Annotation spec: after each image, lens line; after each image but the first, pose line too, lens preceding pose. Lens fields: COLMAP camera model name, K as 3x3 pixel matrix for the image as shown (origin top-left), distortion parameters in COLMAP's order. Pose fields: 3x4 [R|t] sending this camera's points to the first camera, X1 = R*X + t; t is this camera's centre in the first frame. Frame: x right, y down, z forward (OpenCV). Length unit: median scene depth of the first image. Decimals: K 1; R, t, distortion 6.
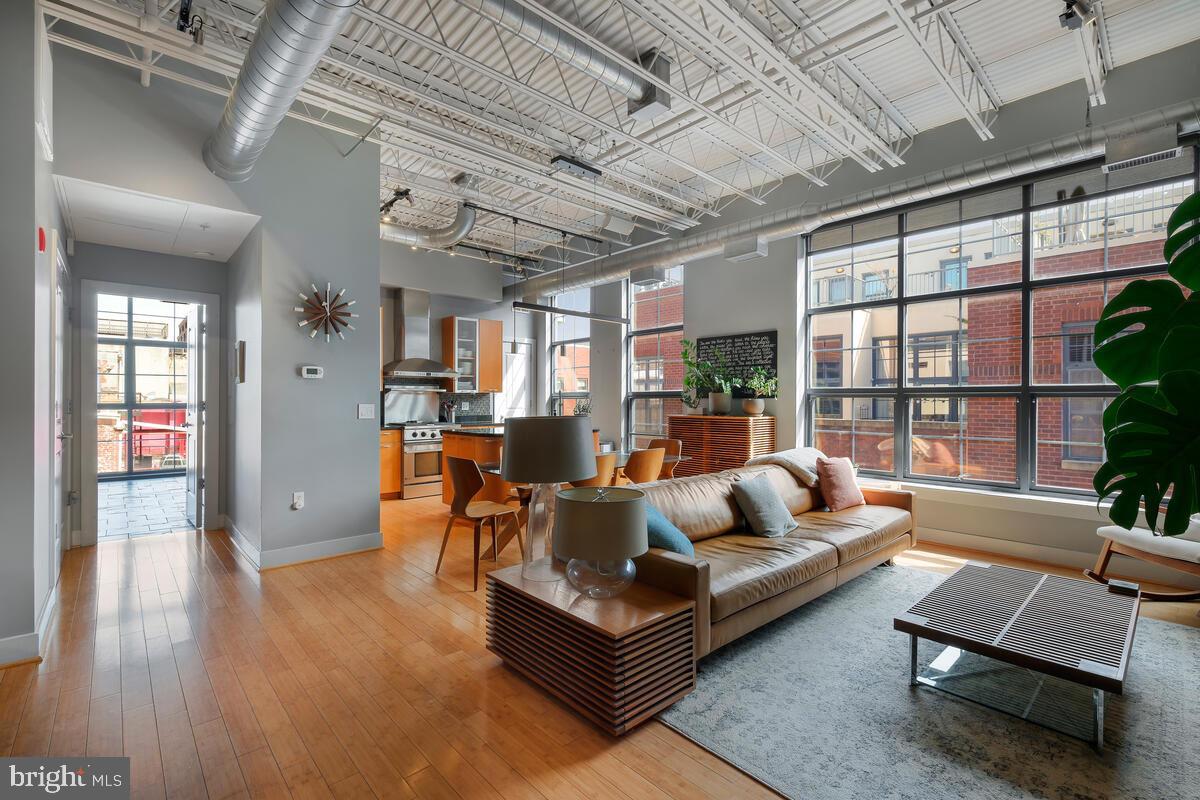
lens RADIAL K [[531.9, 0, 607.4], [0, 531.9, 395.6], [0, 0, 1]] dist [0.000580, -0.000570]
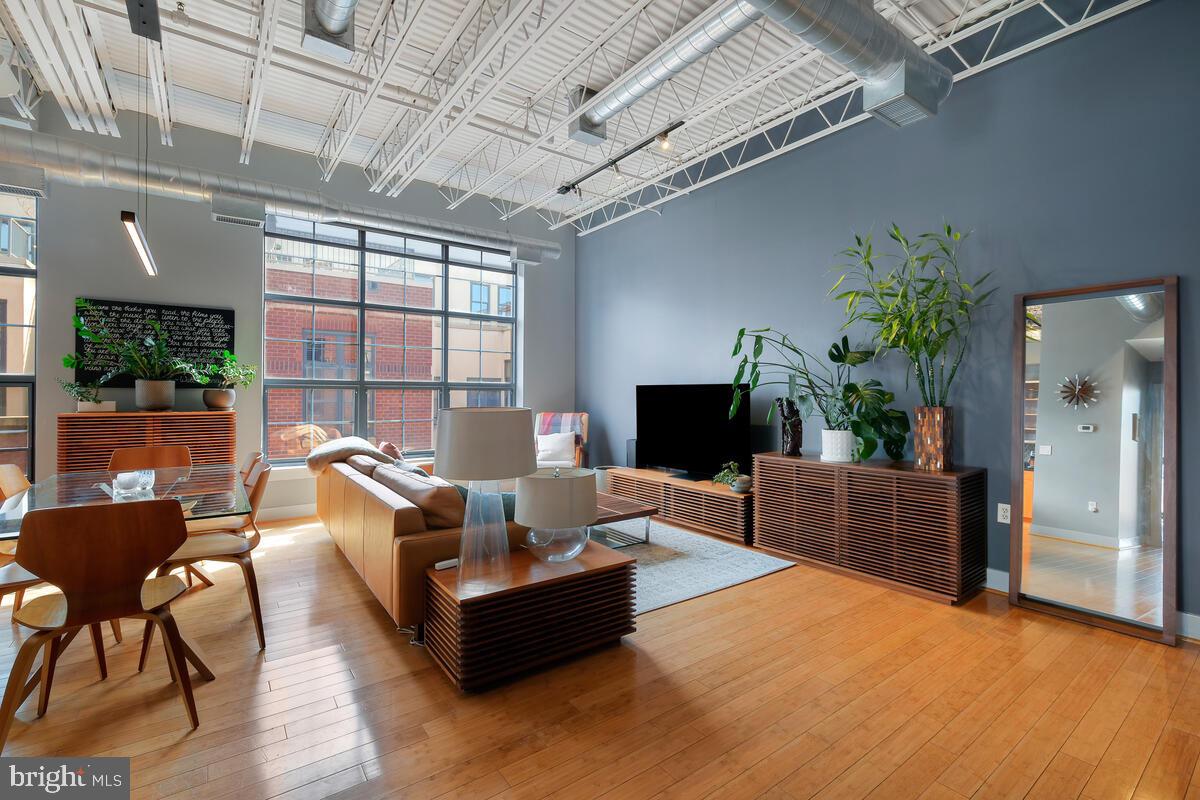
lens RADIAL K [[531.9, 0, 592.4], [0, 531.9, 386.9], [0, 0, 1]] dist [0.000580, -0.000570]
pose [[0.124000, 0.011033, 0.992221, -0.392943], [-0.012167, 0.999880, -0.009597, 0.002743], [-0.992208, -0.010883, 0.124120, 0.266692]]
